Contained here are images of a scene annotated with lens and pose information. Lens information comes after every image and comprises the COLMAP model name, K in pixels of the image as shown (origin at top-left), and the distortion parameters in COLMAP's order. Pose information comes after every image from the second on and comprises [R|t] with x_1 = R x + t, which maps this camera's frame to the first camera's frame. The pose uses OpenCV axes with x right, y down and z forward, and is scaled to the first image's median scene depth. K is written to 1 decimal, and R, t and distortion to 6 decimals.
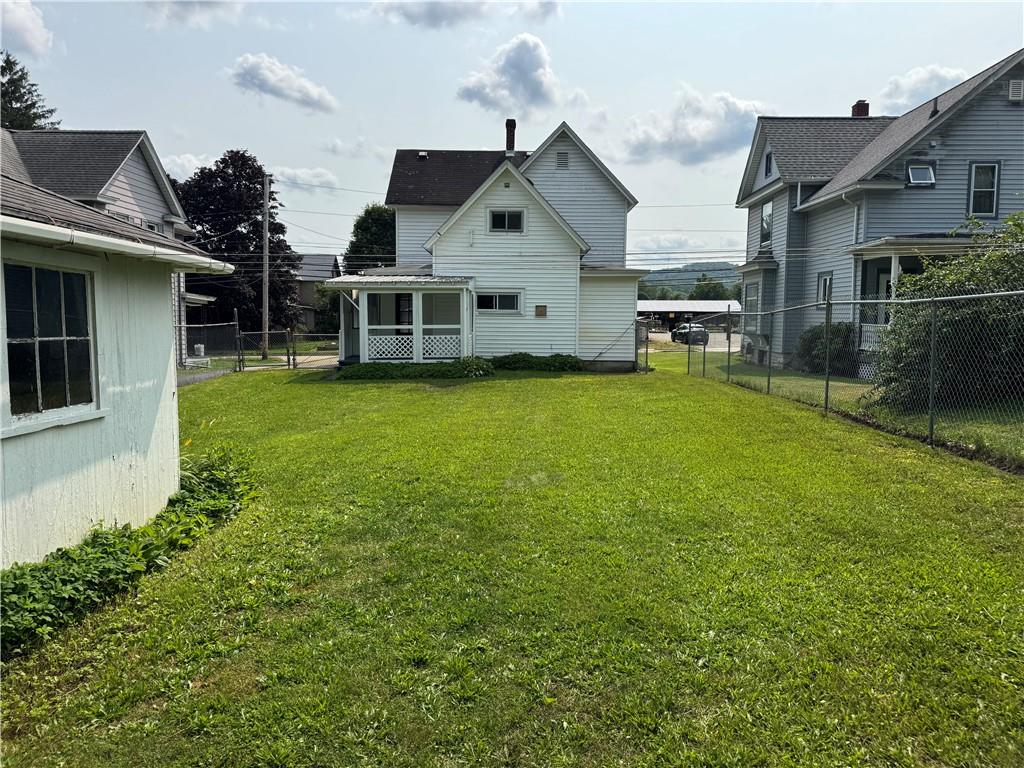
lens RADIAL K [[721.2, 0, 512.6], [0, 721.2, 385.9], [0, 0, 1]] dist [0.098882, -0.109110]
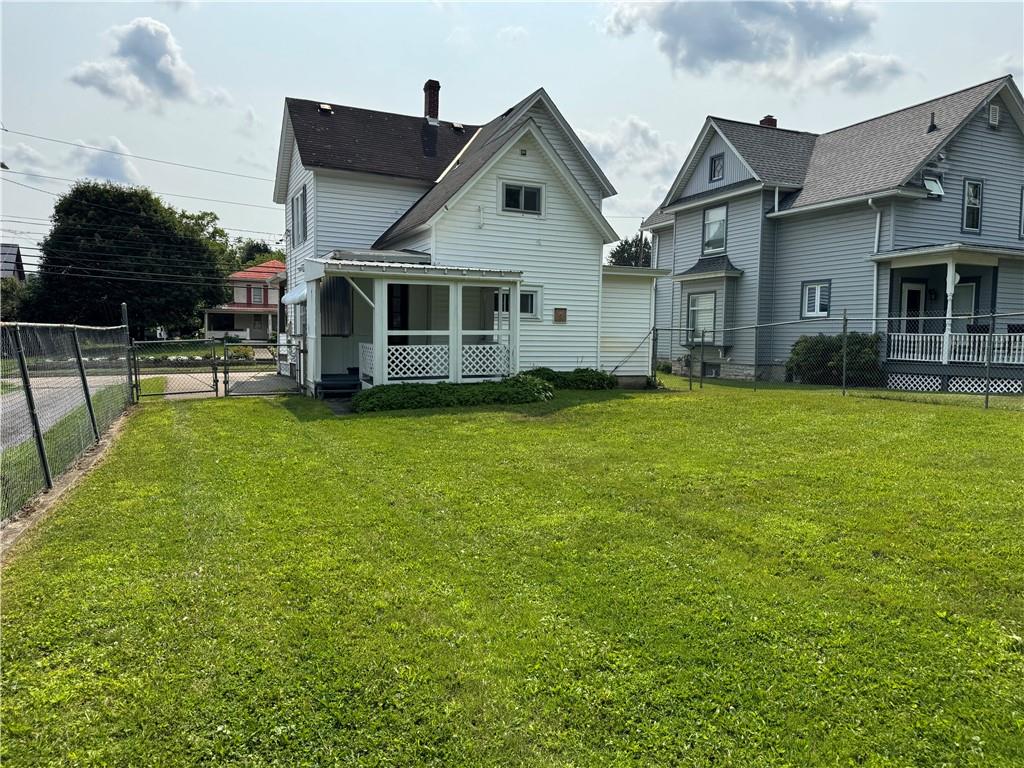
lens RADIAL K [[721.2, 0, 511.7], [0, 721.2, 384.3], [0, 0, 1]] dist [0.098882, -0.109110]
pose [[0.903630, -0.021727, 0.427762, -0.357188], [0.032595, 0.999305, -0.018099, -0.014704], [-0.427072, 0.030298, 0.903710, 0.306806]]
